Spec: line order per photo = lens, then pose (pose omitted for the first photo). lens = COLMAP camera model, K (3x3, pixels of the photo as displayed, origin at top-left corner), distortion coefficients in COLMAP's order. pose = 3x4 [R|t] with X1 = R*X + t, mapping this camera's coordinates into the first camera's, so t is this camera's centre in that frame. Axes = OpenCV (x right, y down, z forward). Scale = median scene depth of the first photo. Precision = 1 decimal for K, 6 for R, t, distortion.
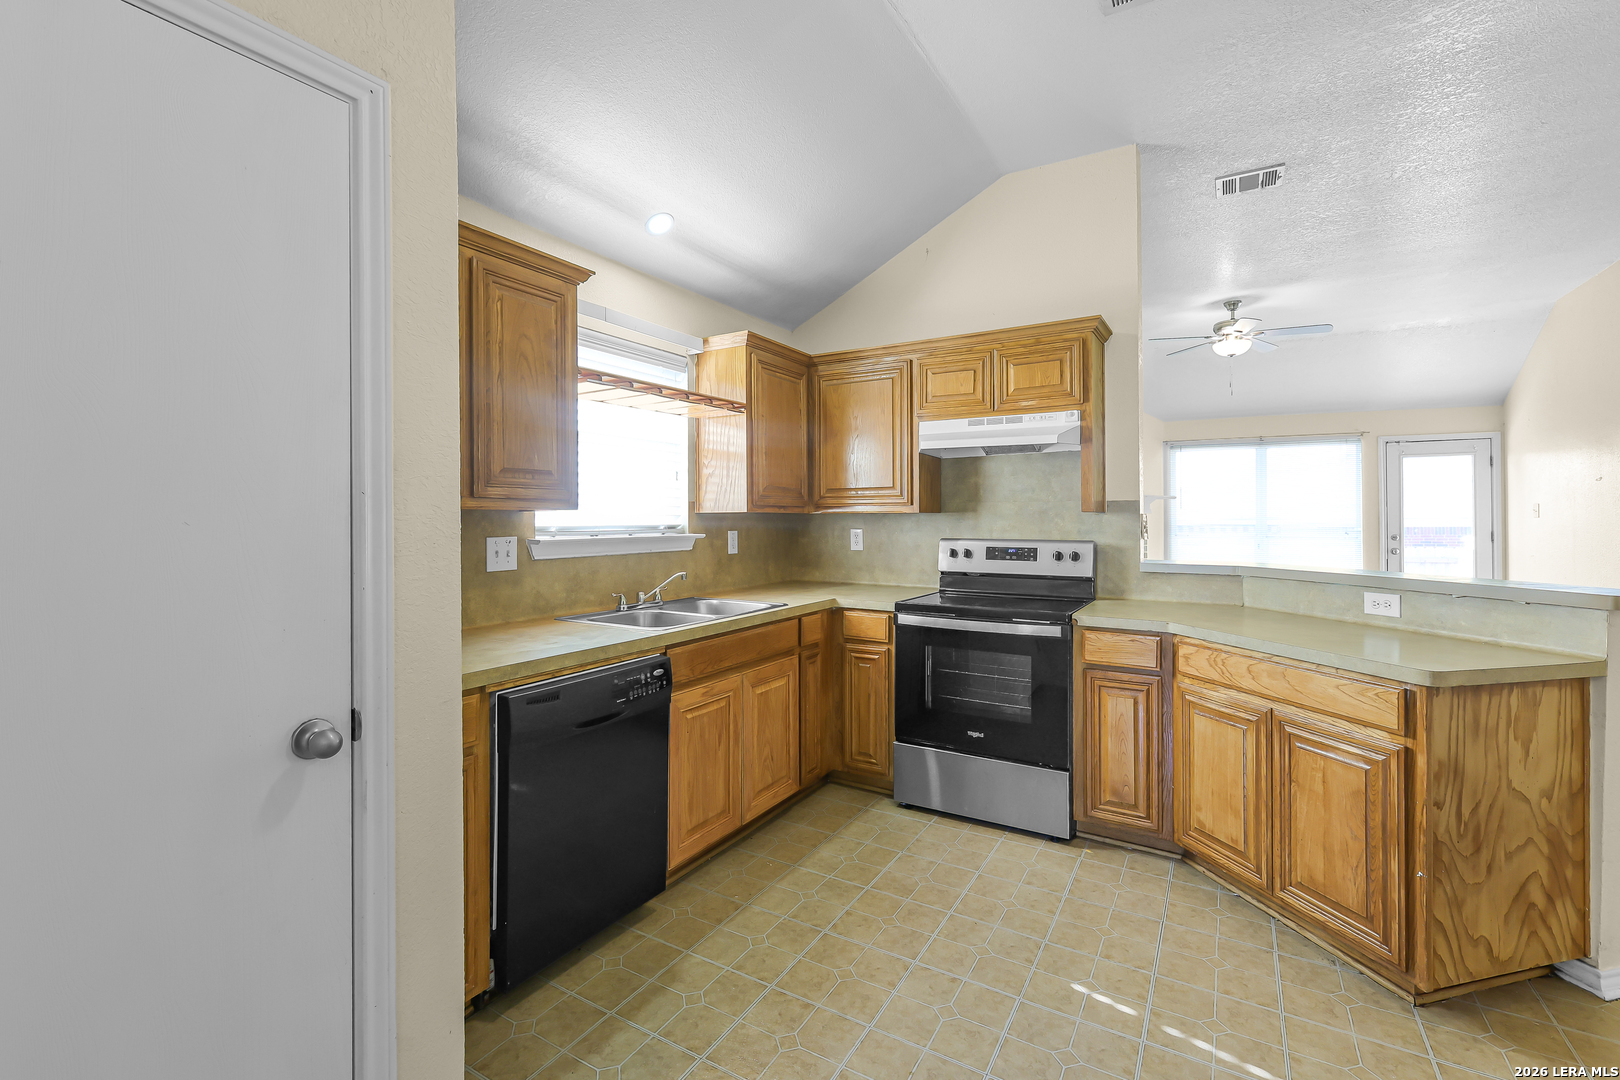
lens RADIAL K [[723.7, 0, 834.0], [0, 723.7, 517.7], [0, 0, 1]] dist [0.017995, -0.001522]
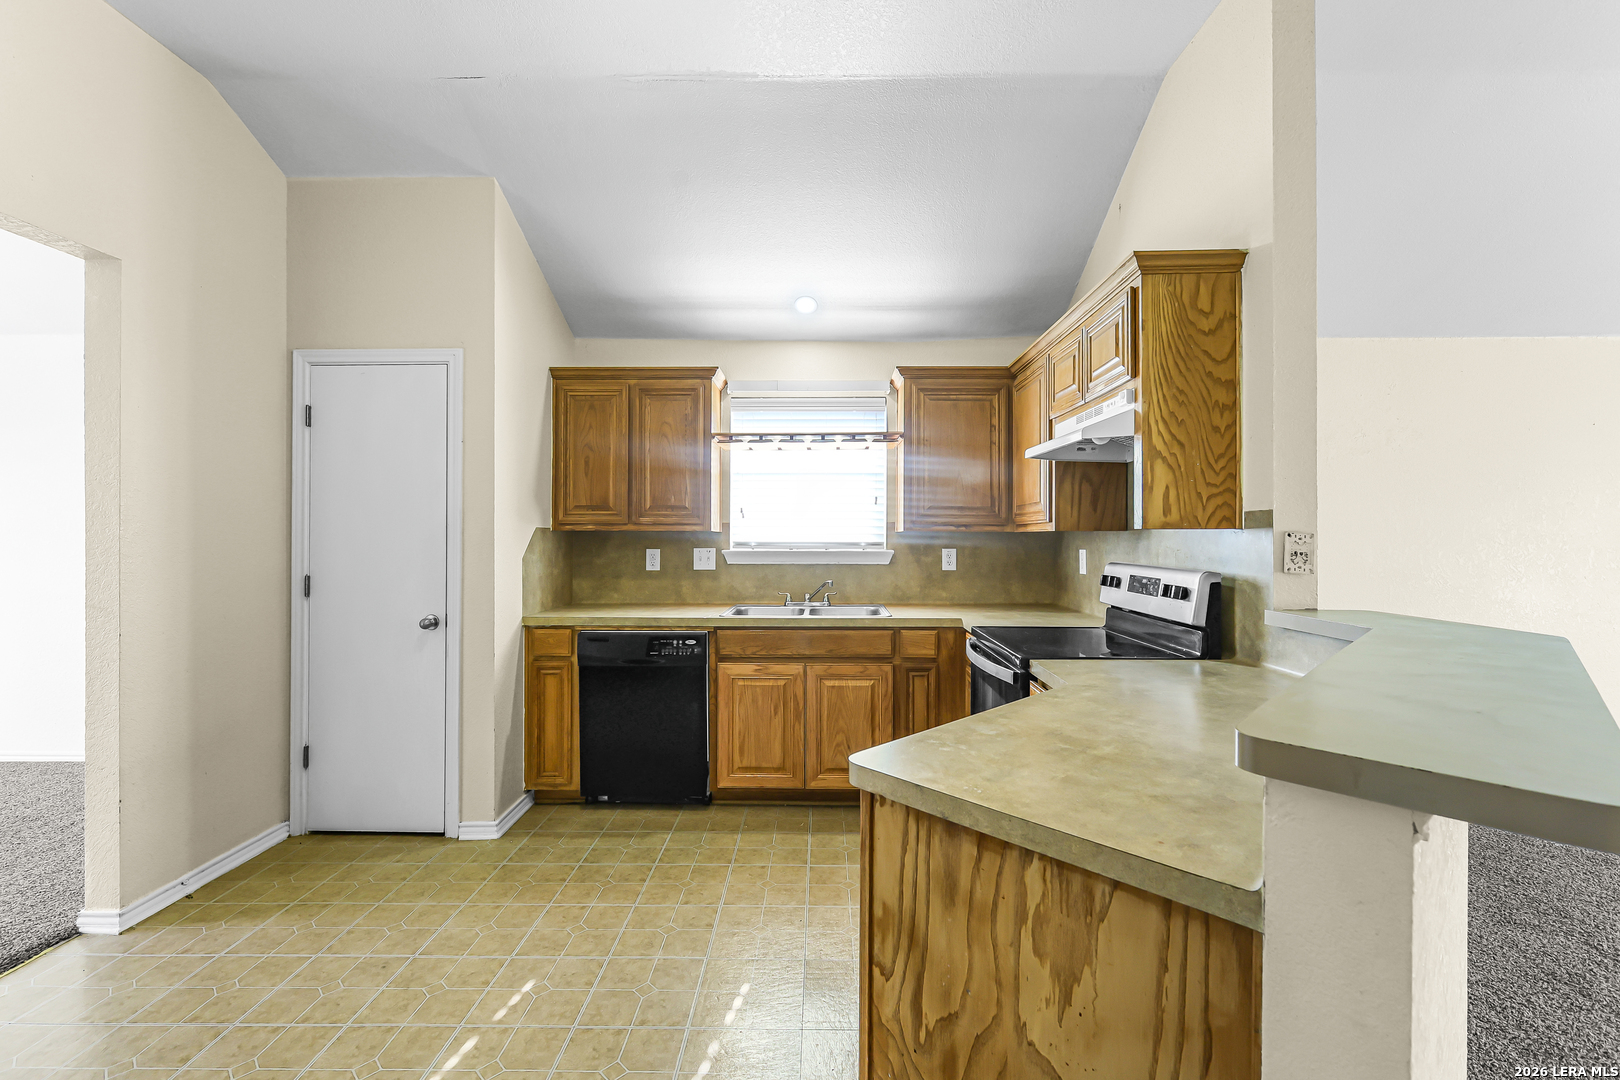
lens RADIAL K [[723.7, 0, 809.4], [0, 723.7, 540.8], [0, 0, 1]] dist [0.017995, -0.001522]
pose [[0.468314, 0.007726, -0.883528, 0.982293], [-0.001826, 0.999968, 0.007777, -0.001600], [0.883560, -0.002029, 0.468314, 0.453608]]
